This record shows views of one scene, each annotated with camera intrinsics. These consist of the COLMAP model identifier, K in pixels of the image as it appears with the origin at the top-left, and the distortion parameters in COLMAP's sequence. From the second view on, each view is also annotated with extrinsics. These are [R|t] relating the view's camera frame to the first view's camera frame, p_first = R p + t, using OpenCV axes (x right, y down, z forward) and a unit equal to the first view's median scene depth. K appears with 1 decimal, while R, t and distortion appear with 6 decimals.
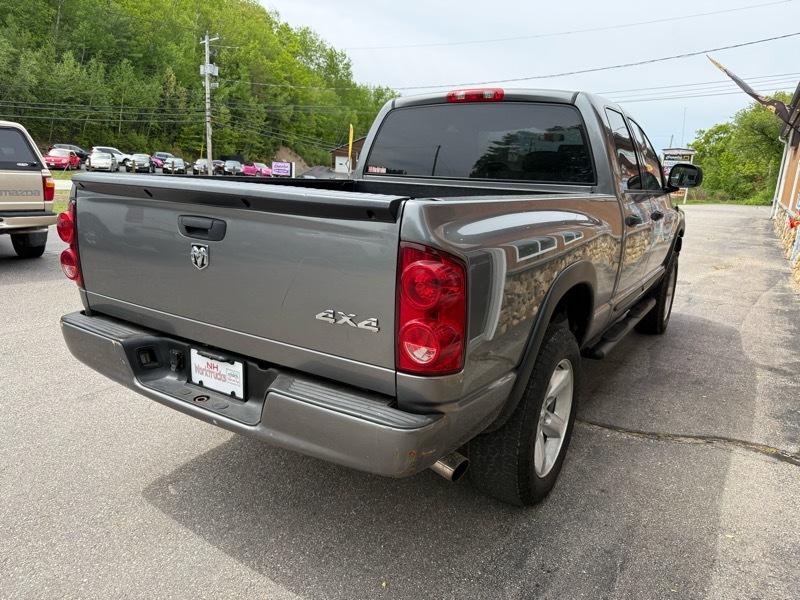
lens RADIAL K [[574.0, 0, 394.7], [0, 574.0, 299.2], [0, 0, 1]] dist [0.005857, -0.004141]
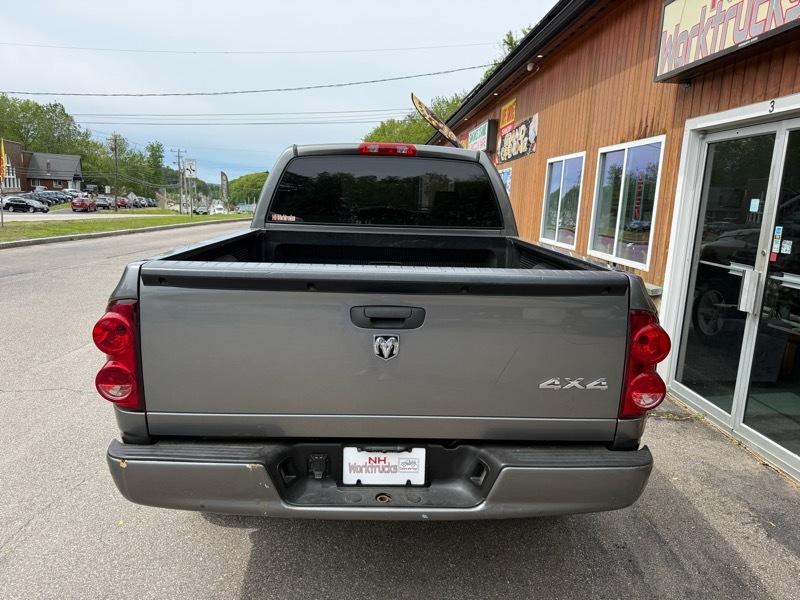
lens RADIAL K [[566.5, 0, 401.1], [0, 566.5, 306.8], [0, 0, 1]] dist [0.052001, -0.067249]
pose [[0.825682, -0.128092, 0.549402, -0.493099], [0.132111, 0.990704, 0.032435, -0.099973], [-0.548449, 0.045801, 0.834929, 0.129519]]
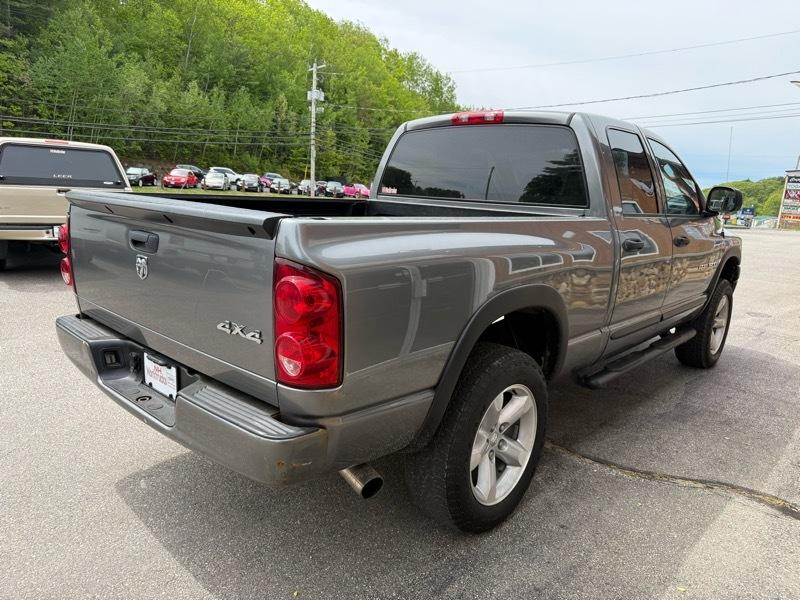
lens RADIAL K [[569.0, 0, 400.0], [0, 569.0, 300.0], [0, 0, 1]] dist [0.040398, -0.051942]
pose [[0.986004, 0.039609, -0.161949, 0.194214], [-0.044813, 0.998586, -0.028605, -0.001880], [0.160587, 0.035462, 0.986384, 0.005826]]
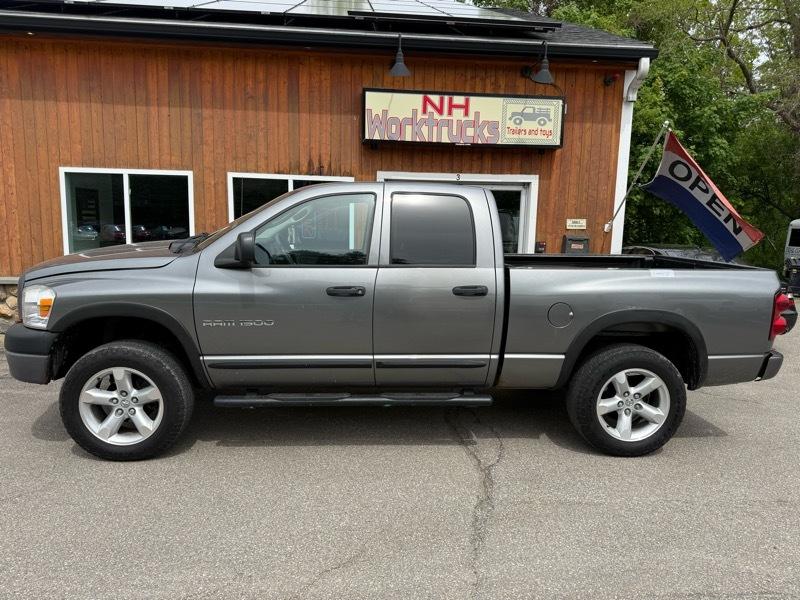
lens RADIAL K [[553.2, 0, 402.9], [0, 553.2, 304.2], [0, 0, 1]] dist [0.130293, -0.215349]
pose [[-0.600619, -0.178665, 0.779317, -0.879378], [0.128614, 0.940429, 0.314724, -0.582467], [-0.789123, 0.289261, -0.541861, 2.066670]]
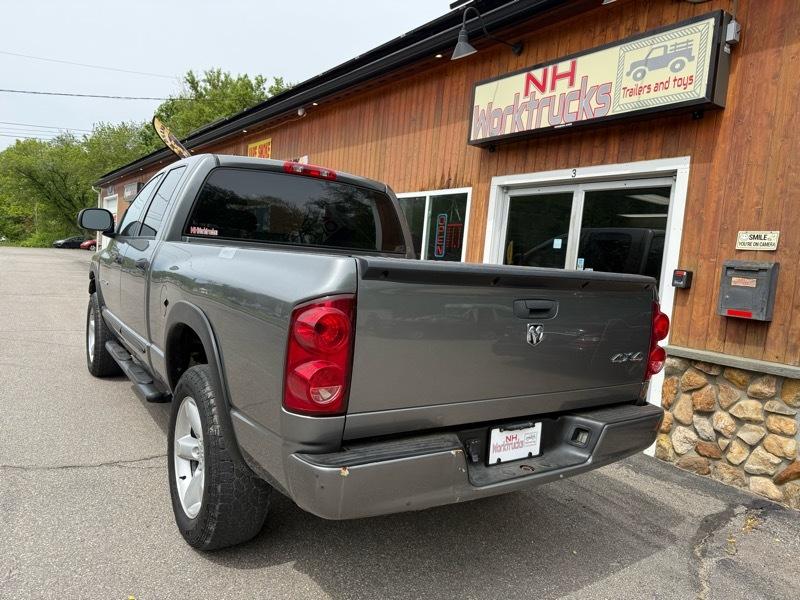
lens RADIAL K [[566.0, 0, 407.1], [0, 566.0, 306.5], [0, 0, 1]] dist [0.053243, -0.072255]
pose [[0.384260, -0.094618, 0.918364, -0.860102], [0.146861, 0.988333, 0.040377, -0.124460], [-0.911469, 0.119357, 0.393672, 0.477764]]
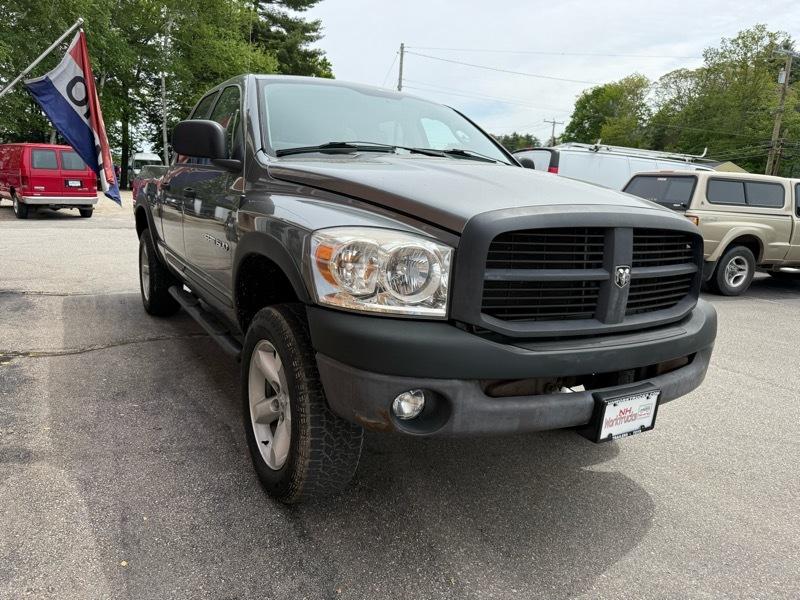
lens RADIAL K [[569.0, 0, 400.0], [0, 569.0, 300.0], [0, 0, 1]] dist [0.040398, -0.051942]
pose [[-0.441931, 0.103978, -0.891003, 1.347356], [-0.277145, 0.928841, 0.245856, -0.362349], [0.853163, 0.355588, -0.381666, 2.030974]]
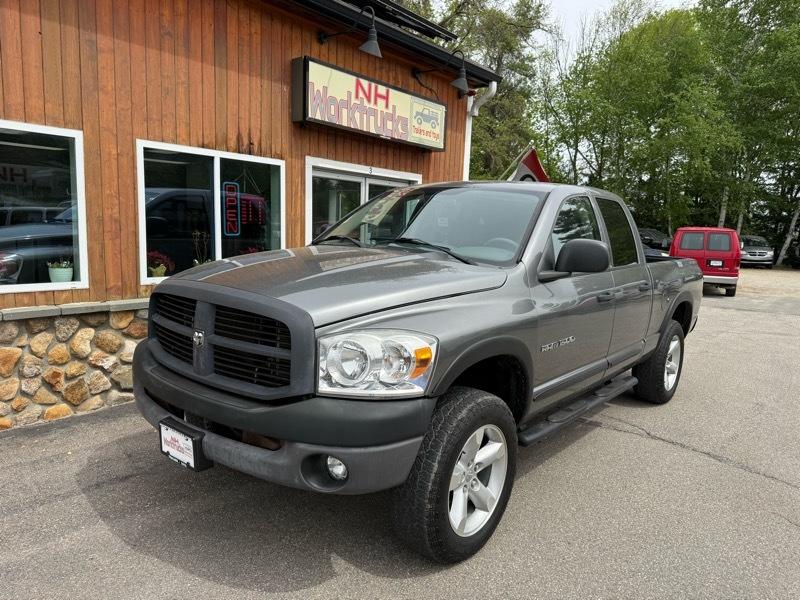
lens RADIAL K [[566.5, 0, 401.1], [0, 566.5, 306.8], [0, 0, 1]] dist [0.052001, -0.067249]
pose [[-0.988763, -0.108161, 0.103192, 0.347368], [-0.063126, 0.927822, 0.367643, -0.644498], [-0.135508, 0.356997, -0.924224, 2.658185]]
